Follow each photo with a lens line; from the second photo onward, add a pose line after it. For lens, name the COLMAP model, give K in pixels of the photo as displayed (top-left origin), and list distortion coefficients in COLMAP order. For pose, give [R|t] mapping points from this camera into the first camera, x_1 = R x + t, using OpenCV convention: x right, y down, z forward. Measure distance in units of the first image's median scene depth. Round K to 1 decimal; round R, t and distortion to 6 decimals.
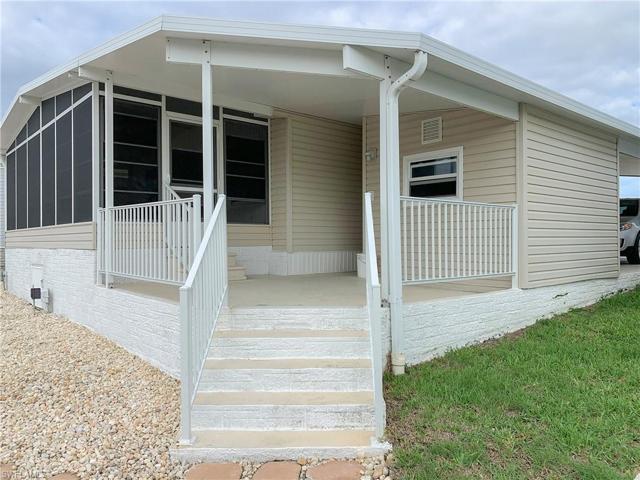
lens RADIAL K [[493.8, 0, 317.0], [0, 493.8, 238.8], [0, 0, 1]] dist [0.070677, -0.093848]
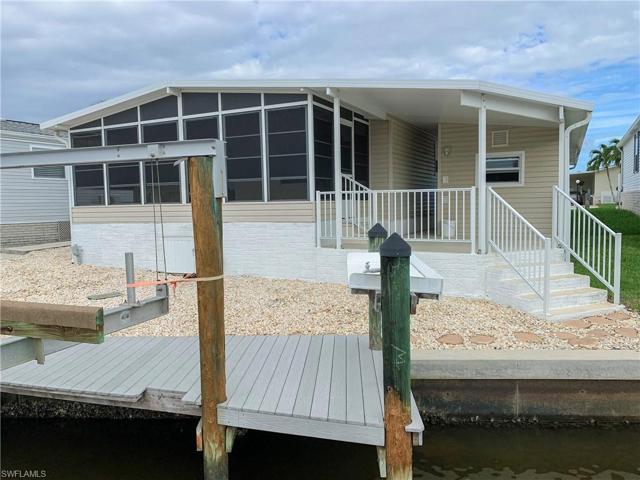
lens RADIAL K [[493.8, 0, 317.0], [0, 493.8, 238.8], [0, 0, 1]] dist [0.070677, -0.093848]
pose [[0.918750, -0.042387, 0.392557, -0.948513], [0.014313, 0.997143, 0.074170, -0.030990], [-0.394579, -0.062525, 0.916732, -0.227355]]
